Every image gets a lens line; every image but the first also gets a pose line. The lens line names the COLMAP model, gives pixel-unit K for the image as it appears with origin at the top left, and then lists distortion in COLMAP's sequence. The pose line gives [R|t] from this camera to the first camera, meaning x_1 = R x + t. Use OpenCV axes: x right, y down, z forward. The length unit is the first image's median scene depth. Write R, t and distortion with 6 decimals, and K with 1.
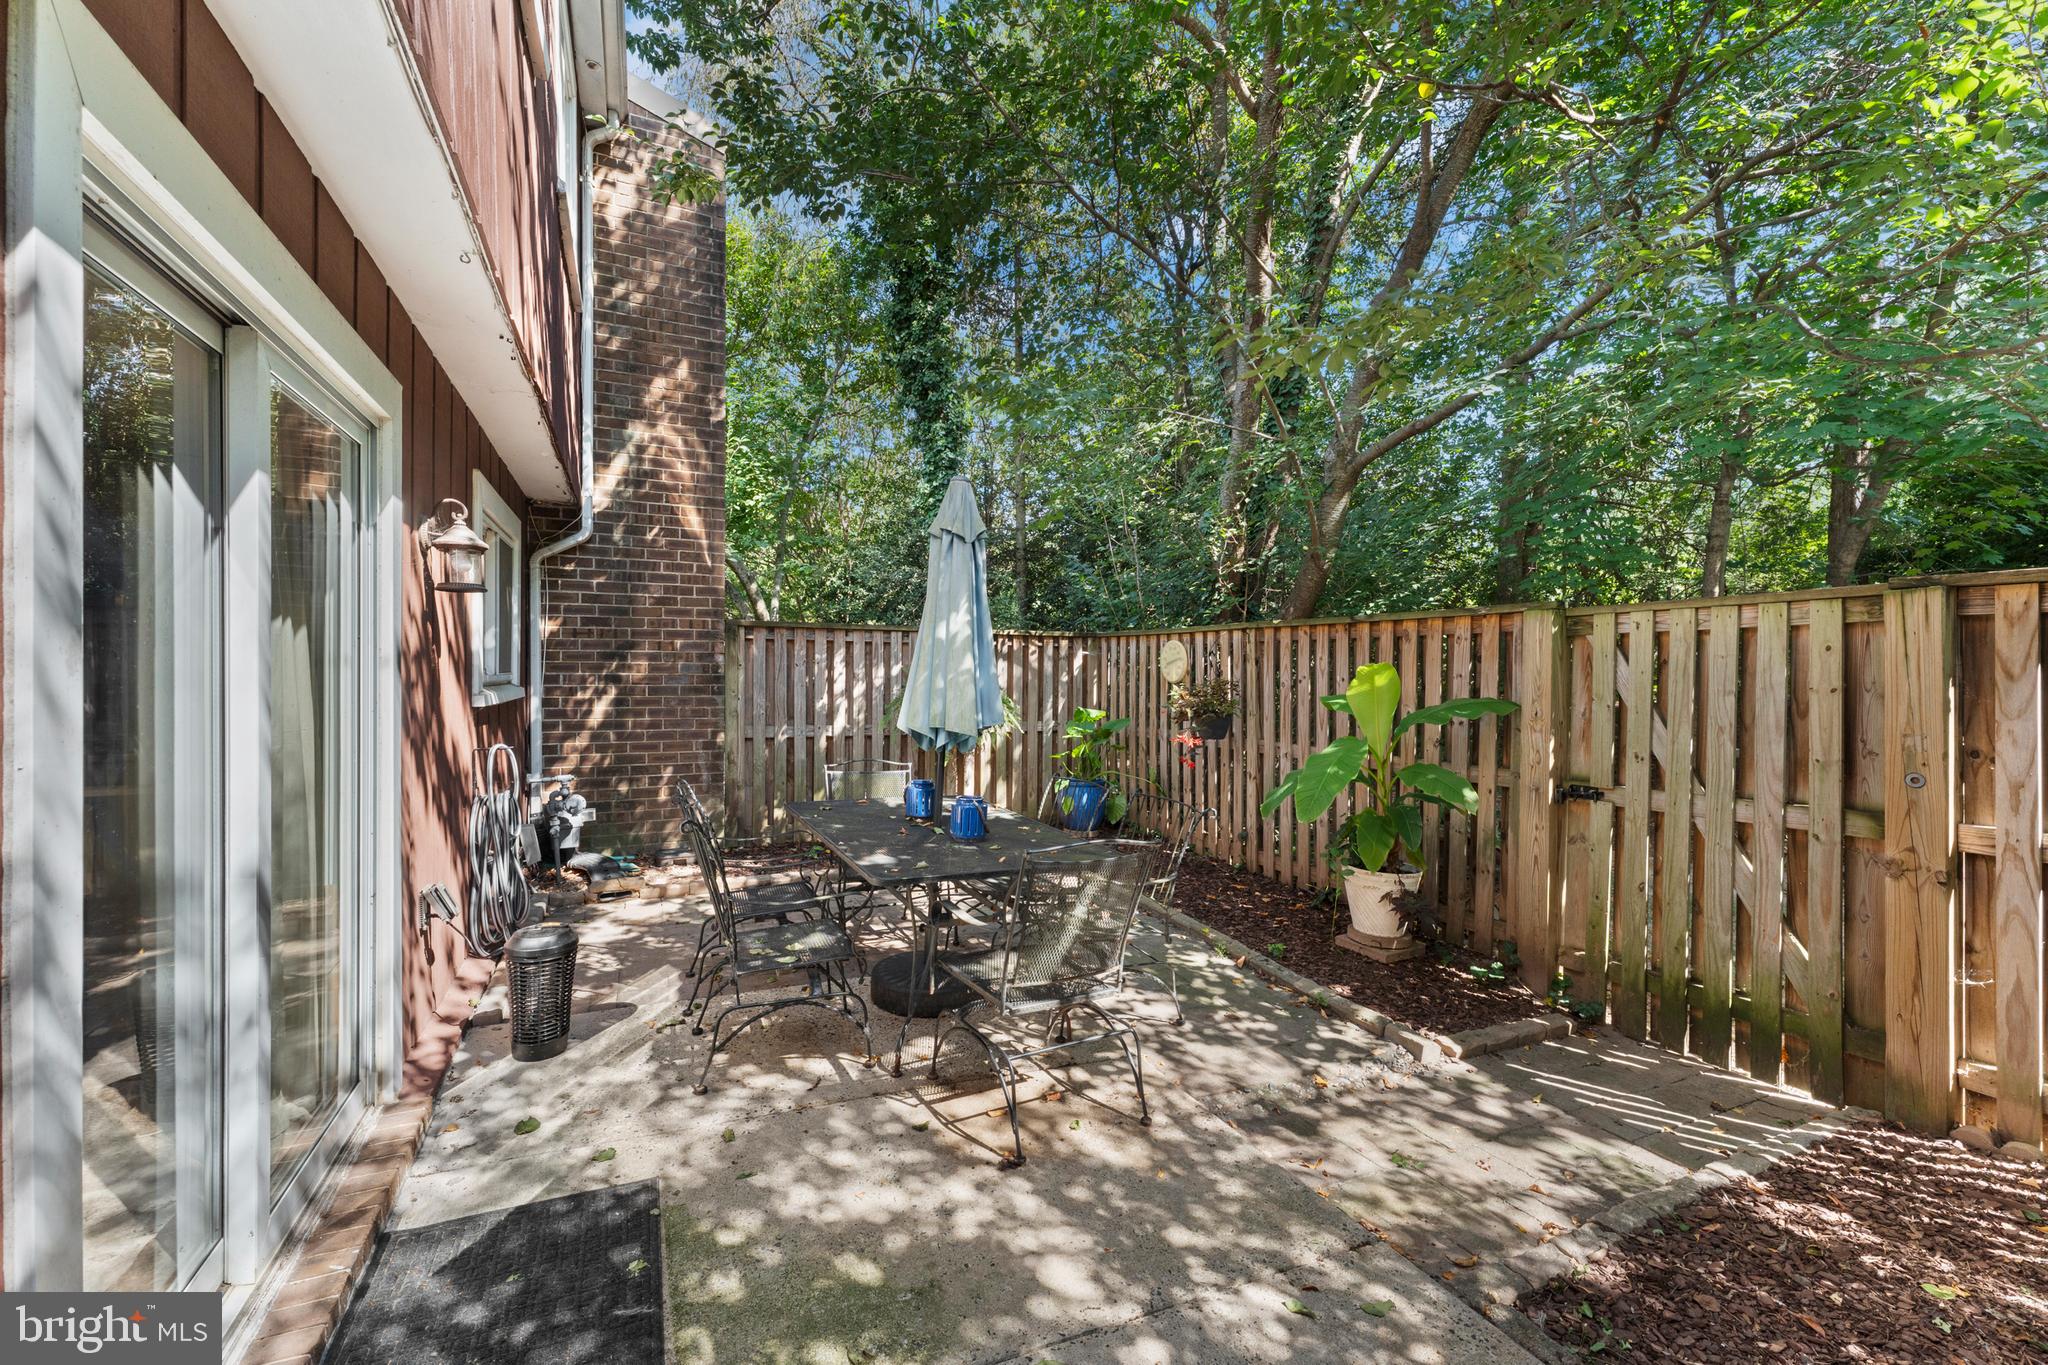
lens RADIAL K [[818.7, 0, 1023.7], [0, 818.7, 677.1], [0, 0, 1]] dist [-0.001283, 0.000388]
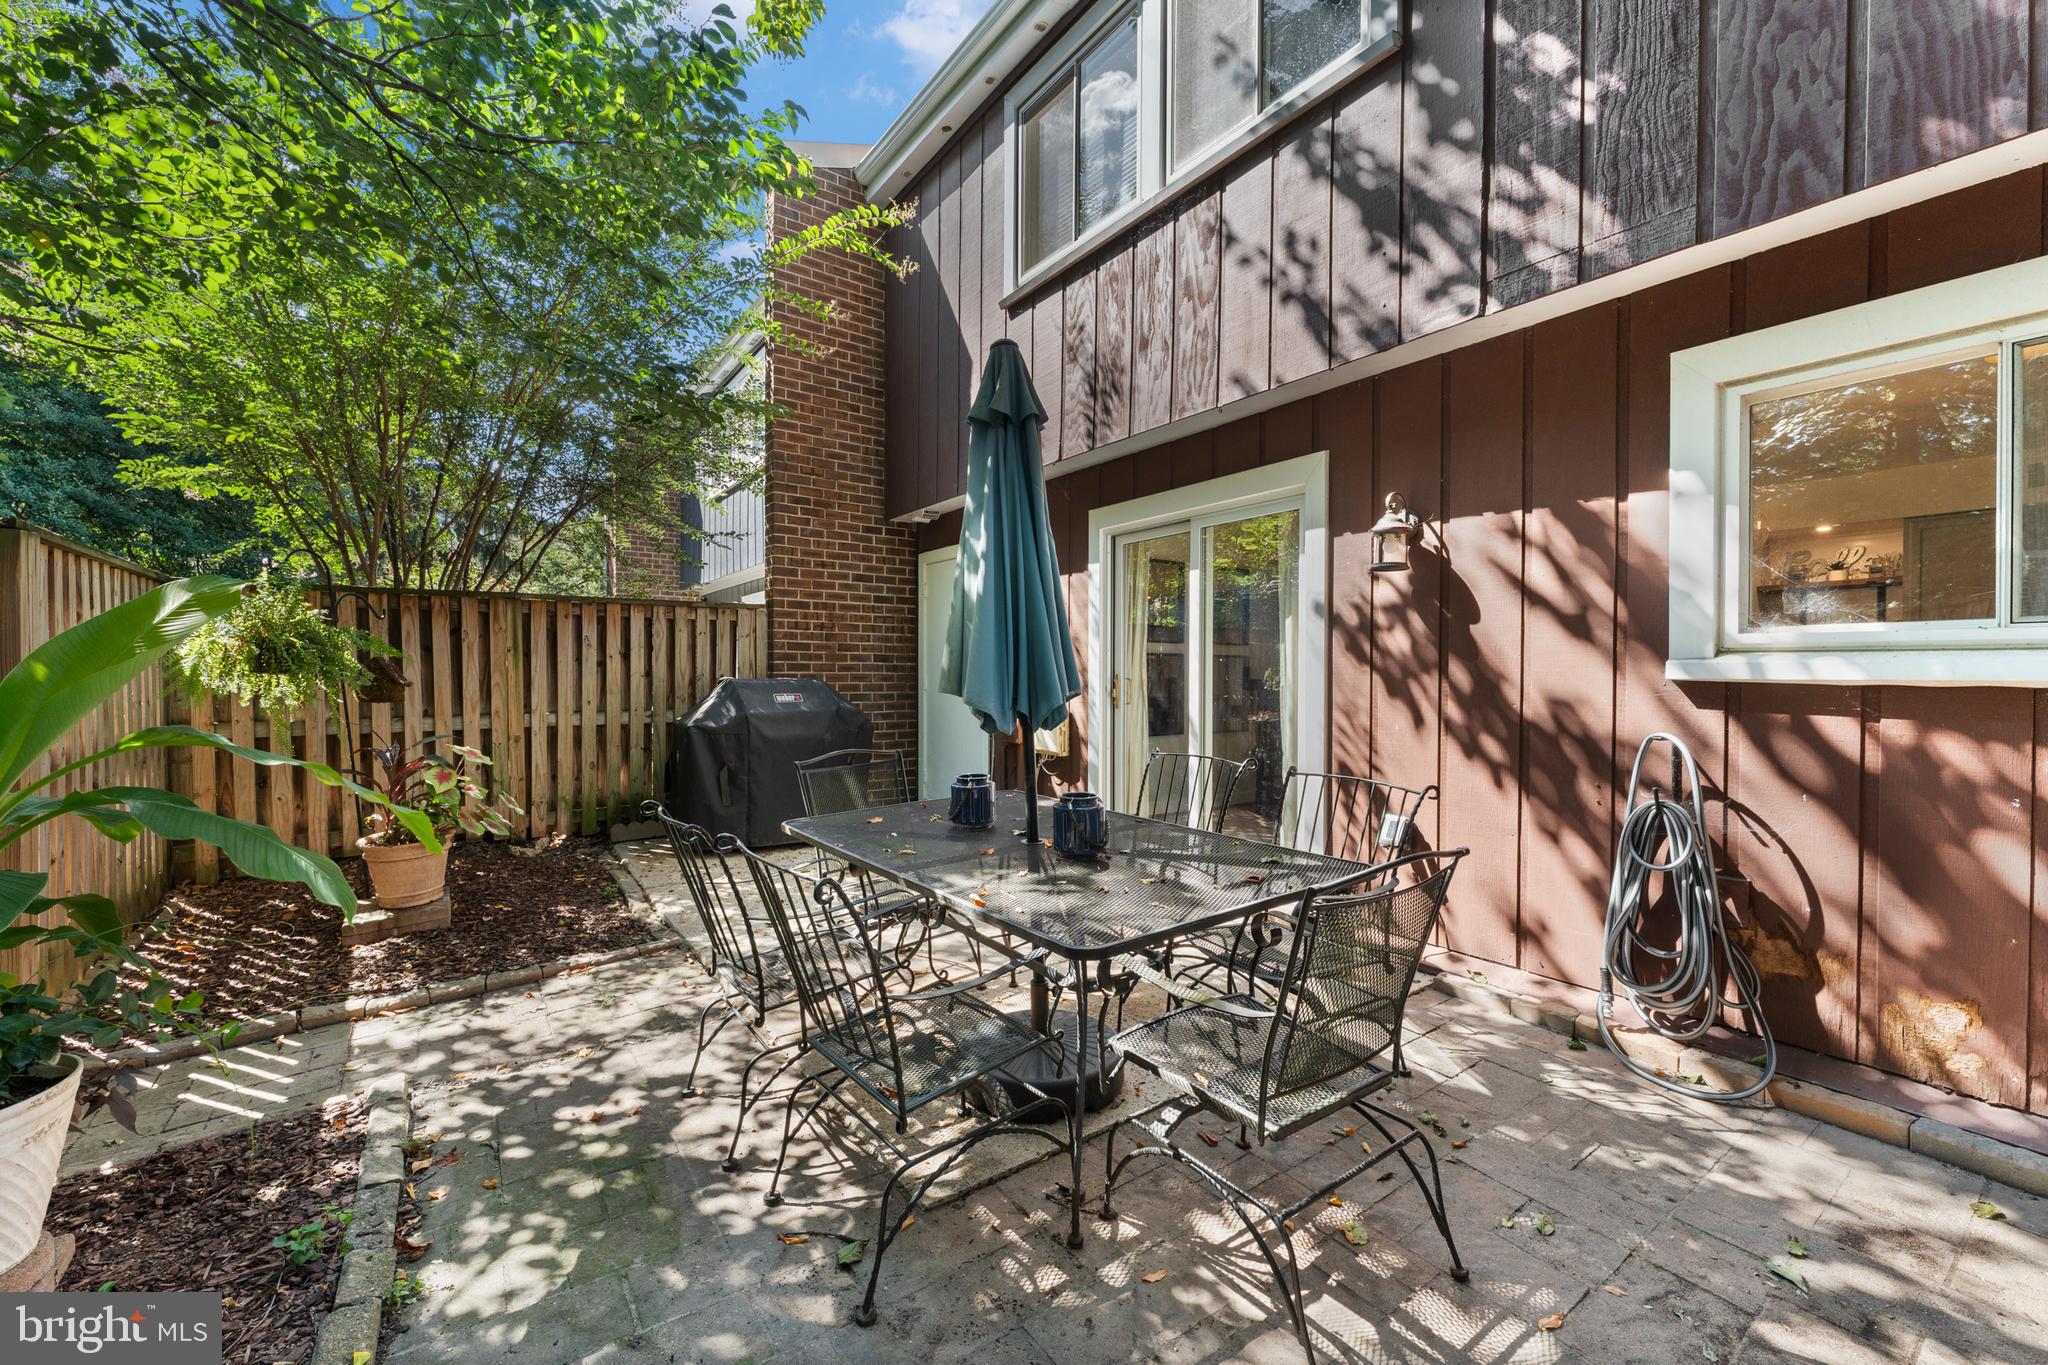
lens RADIAL K [[818.7, 0, 1024.9], [0, 818.7, 681.5], [0, 0, 1]] dist [-0.001283, 0.000388]
pose [[-0.983298, -0.010358, -0.181706, 0.048199], [-0.013480, 0.999782, 0.015959, 0.044229], [0.181501, 0.018142, -0.983223, 2.062799]]
